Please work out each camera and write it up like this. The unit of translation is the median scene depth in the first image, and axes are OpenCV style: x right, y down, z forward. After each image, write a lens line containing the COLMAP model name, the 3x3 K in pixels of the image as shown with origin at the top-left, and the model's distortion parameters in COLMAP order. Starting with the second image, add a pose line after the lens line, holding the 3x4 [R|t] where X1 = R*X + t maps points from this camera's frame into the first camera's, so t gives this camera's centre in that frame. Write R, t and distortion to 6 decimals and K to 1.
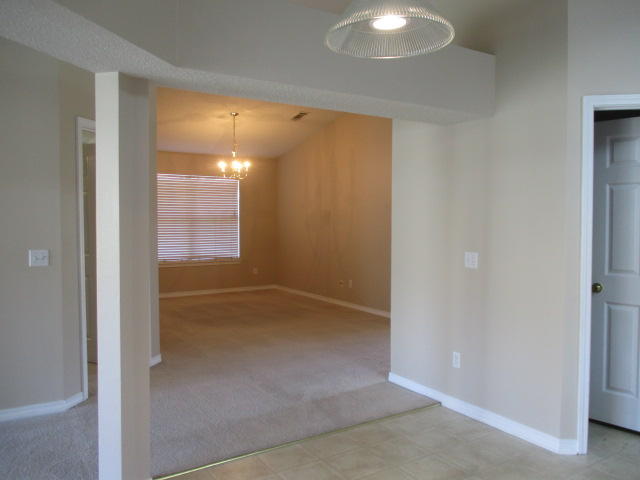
lens RADIAL K [[533.4, 0, 331.1], [0, 533.4, 235.0], [0, 0, 1]] dist [-0.028379, 0.008457]
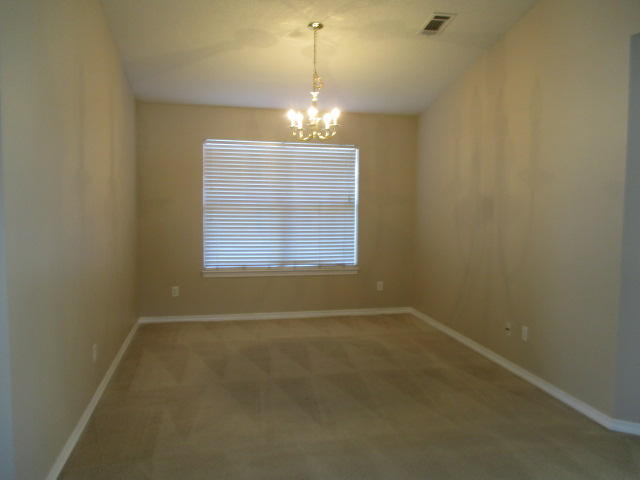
lens RADIAL K [[533.4, 0, 331.1], [0, 533.4, 235.0], [0, 0, 1]] dist [-0.028379, 0.008457]
pose [[0.938858, 0.031098, -0.342898, 0.035509], [-0.020611, 0.999203, 0.034186, -0.022781], [0.343688, -0.025028, 0.938750, 0.463399]]
